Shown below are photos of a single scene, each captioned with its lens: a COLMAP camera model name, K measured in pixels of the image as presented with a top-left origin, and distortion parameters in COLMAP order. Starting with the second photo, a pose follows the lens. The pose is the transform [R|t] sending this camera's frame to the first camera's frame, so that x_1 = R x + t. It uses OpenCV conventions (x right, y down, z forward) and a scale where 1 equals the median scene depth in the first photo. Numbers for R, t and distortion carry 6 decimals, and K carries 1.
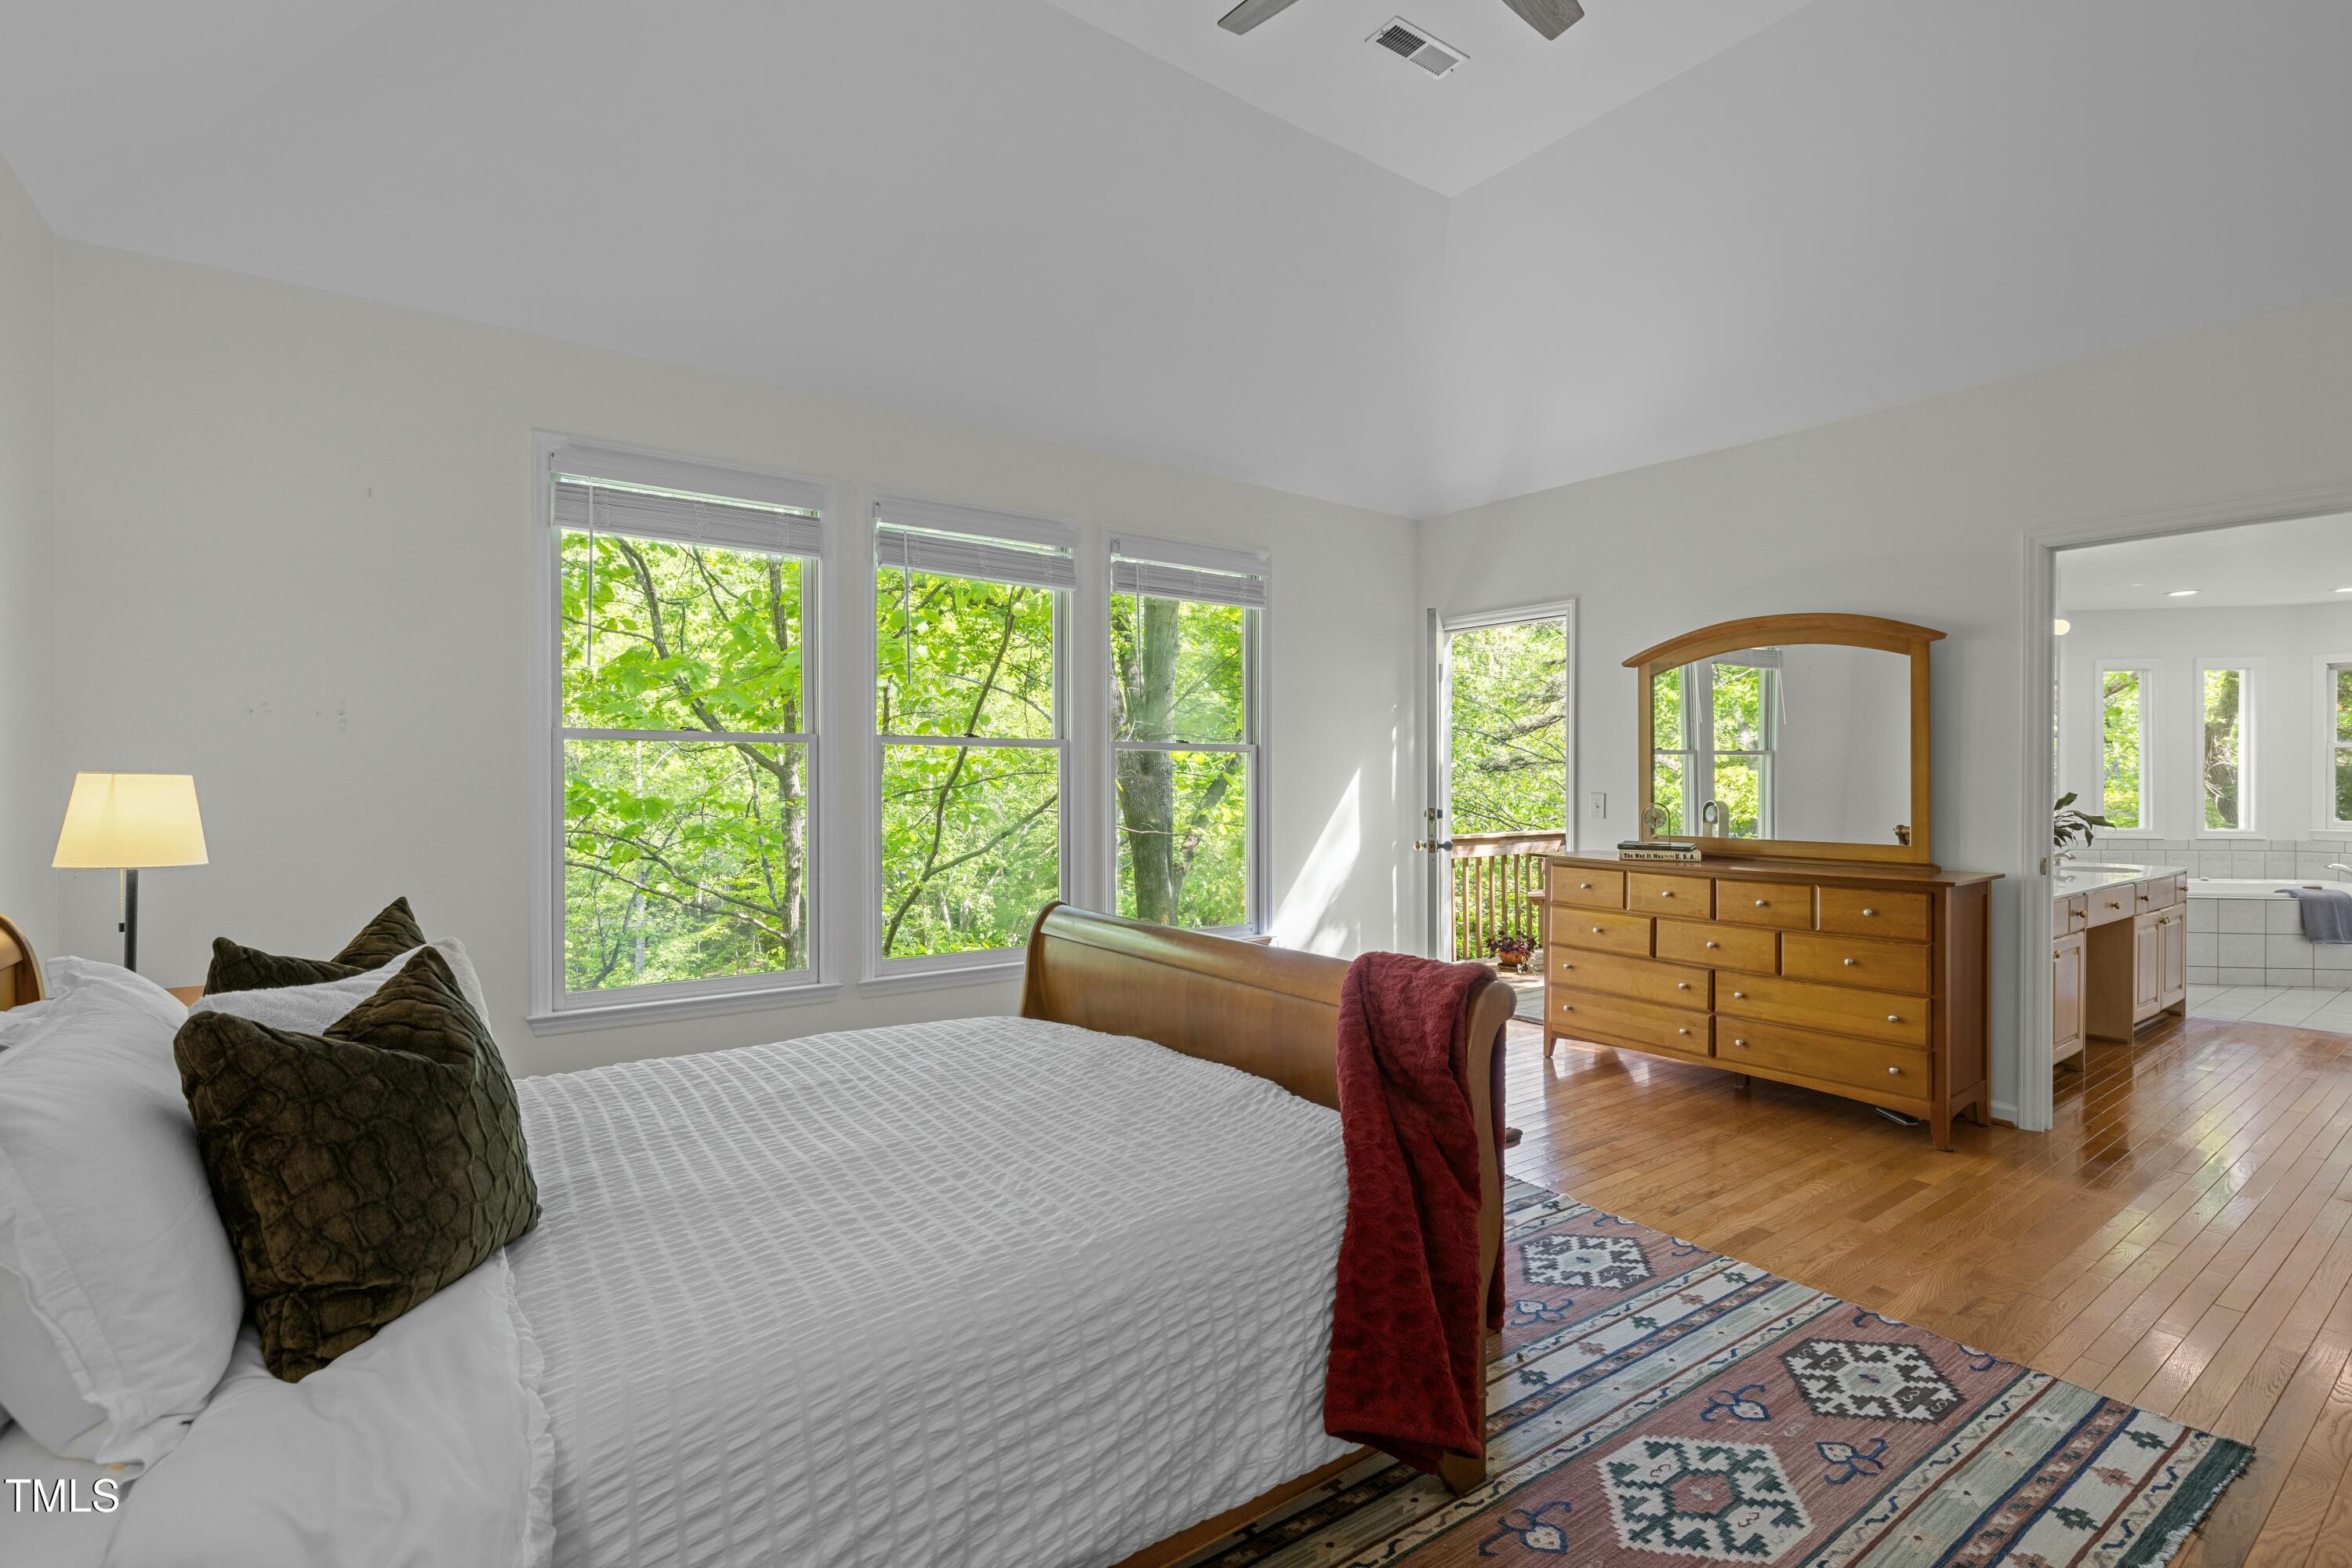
lens RADIAL K [[1047.1, 0, 1180.9], [0, 1047.1, 781.2], [0, 0, 1]] dist [-0.004662, -0.000463]
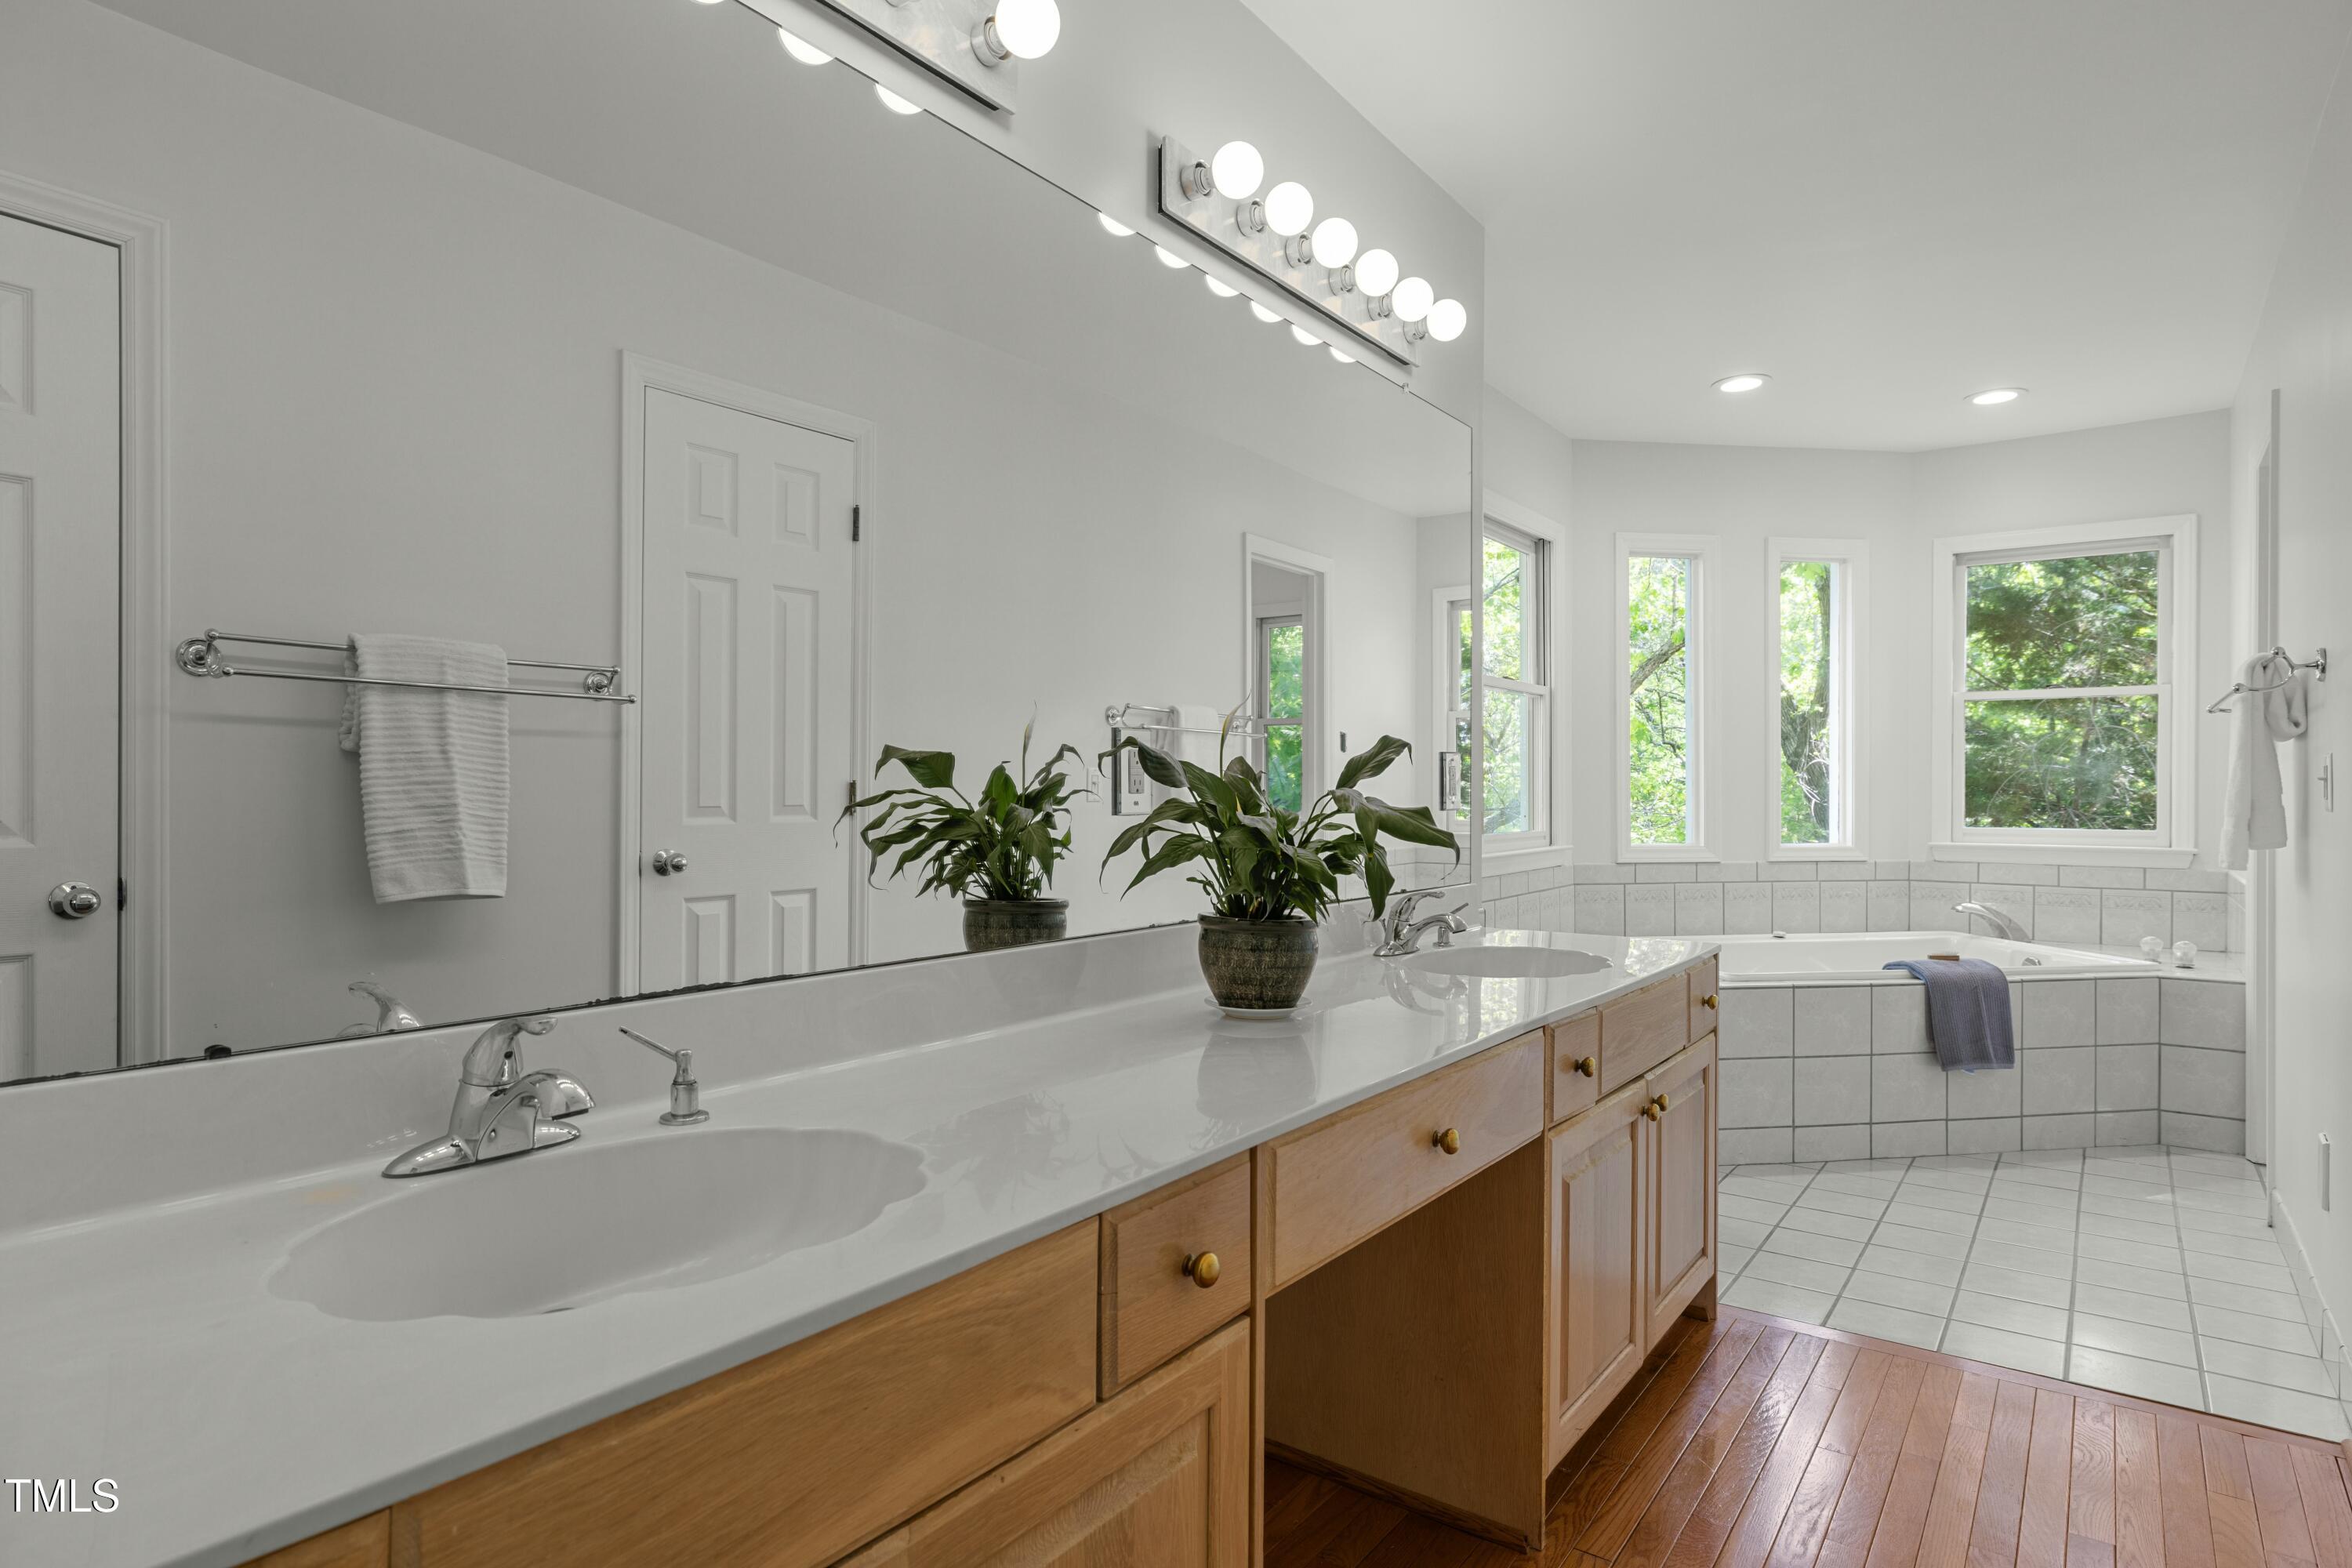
lens RADIAL K [[1274.4, 0, 1174.7], [0, 1274.4, 790.5], [0, 0, 1]] dist [0.004993, 0.000328]
pose [[0.950938, 0.001593, 0.309378, 0.526473], [-0.000832, 0.999996, -0.002592, 0.021938], [-0.309381, 0.002207, 0.950936, 0.512798]]
